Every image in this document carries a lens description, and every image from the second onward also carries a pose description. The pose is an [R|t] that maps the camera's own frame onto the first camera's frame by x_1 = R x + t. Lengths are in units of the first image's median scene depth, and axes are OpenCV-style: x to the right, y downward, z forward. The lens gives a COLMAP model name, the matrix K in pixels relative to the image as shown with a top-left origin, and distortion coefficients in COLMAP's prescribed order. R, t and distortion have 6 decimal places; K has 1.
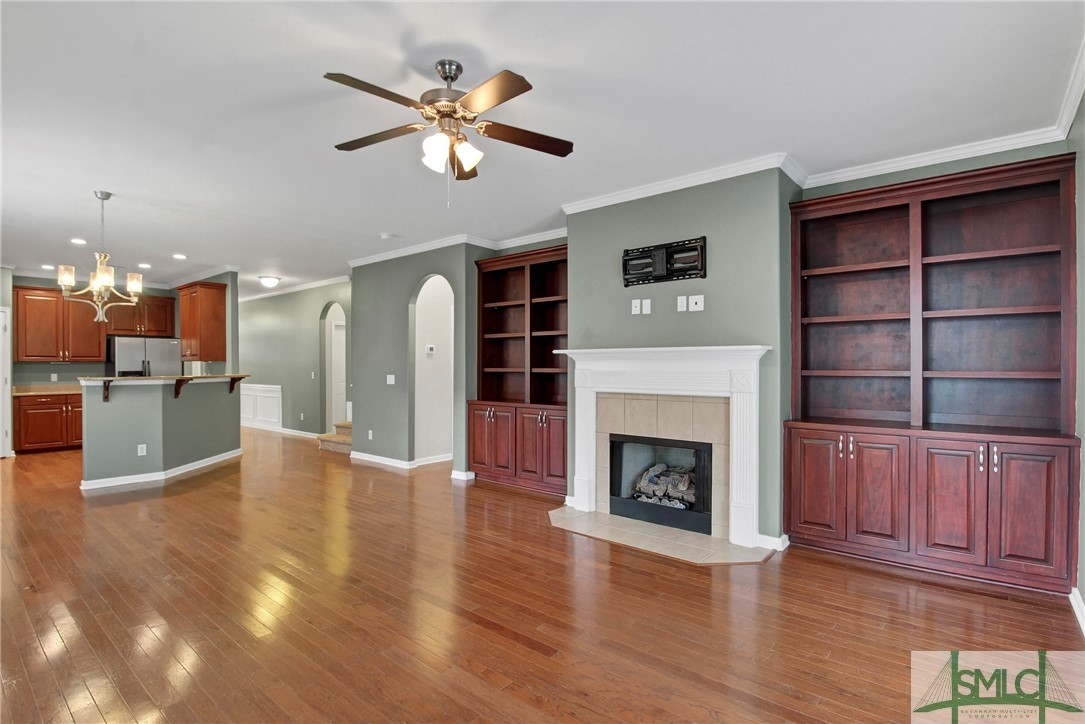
lens RADIAL K [[533.8, 0, 543.3], [0, 533.8, 369.5], [0, 0, 1]] dist [-0.015343, -0.006063]
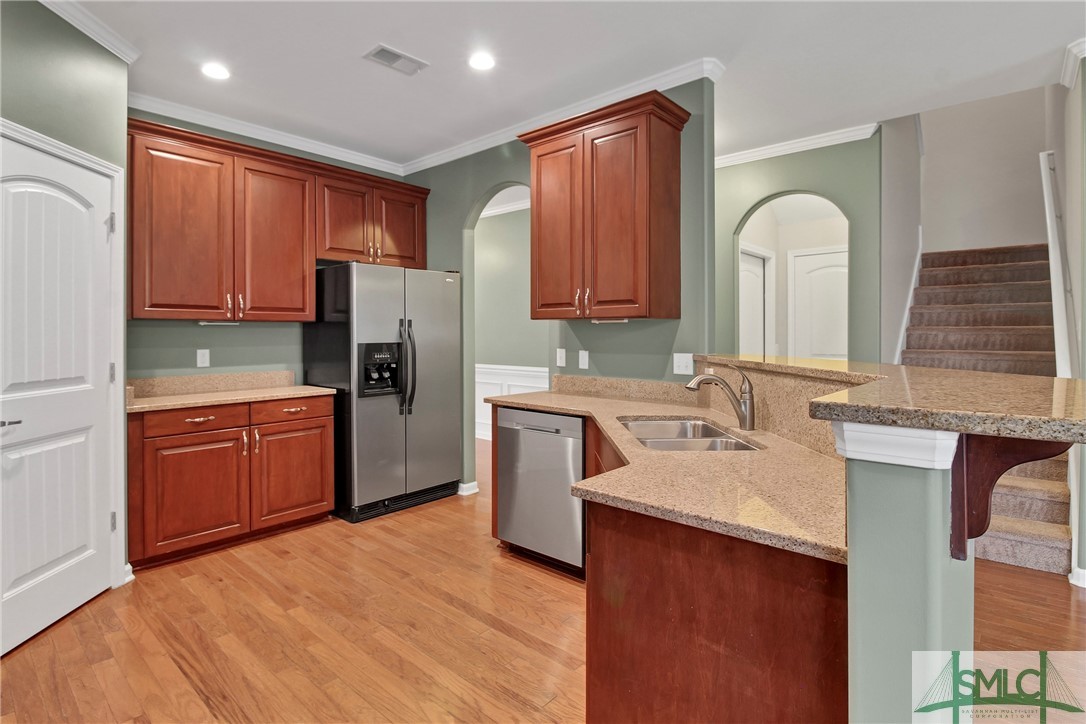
lens RADIAL K [[534.3, 0, 545.9], [0, 534.3, 334.3], [0, 0, 1]] dist [-0.015343, -0.006063]
pose [[0.999744, 0.001421, -0.022578, -0.708653], [-0.001583, 0.999973, -0.007177, -0.001506], [0.022567, 0.007211, 0.999719, 0.631968]]
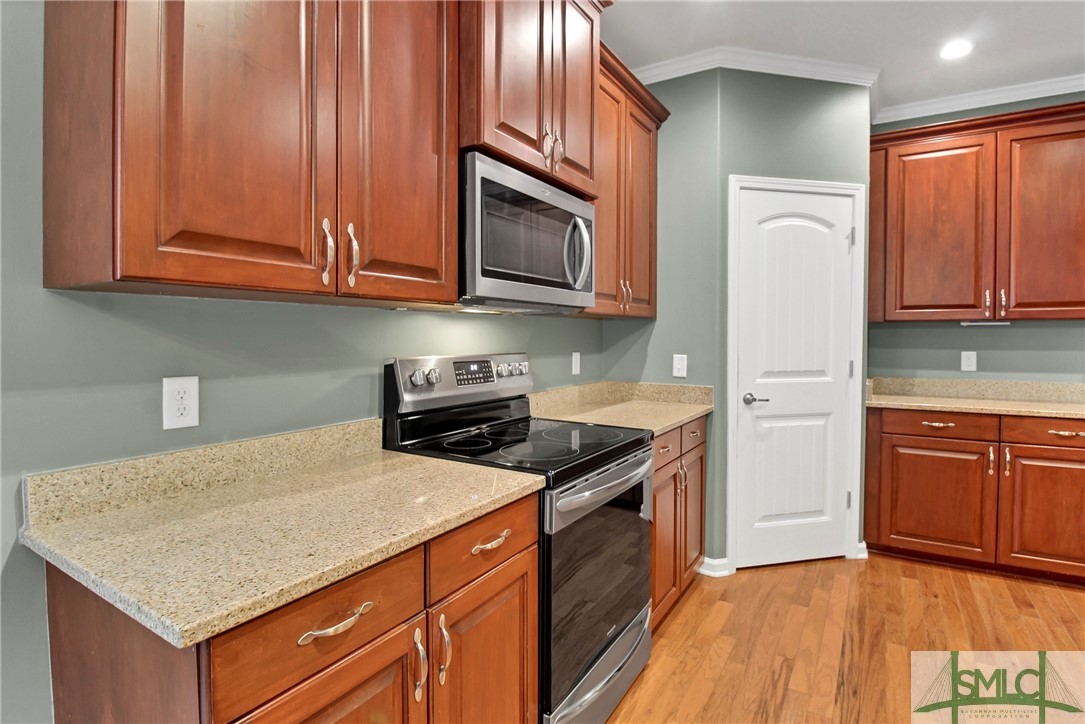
lens RADIAL K [[533.8, 0, 552.6], [0, 533.8, 345.8], [0, 0, 1]] dist [-0.015343, -0.006063]
pose [[0.144142, 0.022685, -0.989297, -0.643175], [-0.009321, 0.999724, 0.021566, -0.002126], [0.989513, 0.006113, 0.144314, 0.694747]]
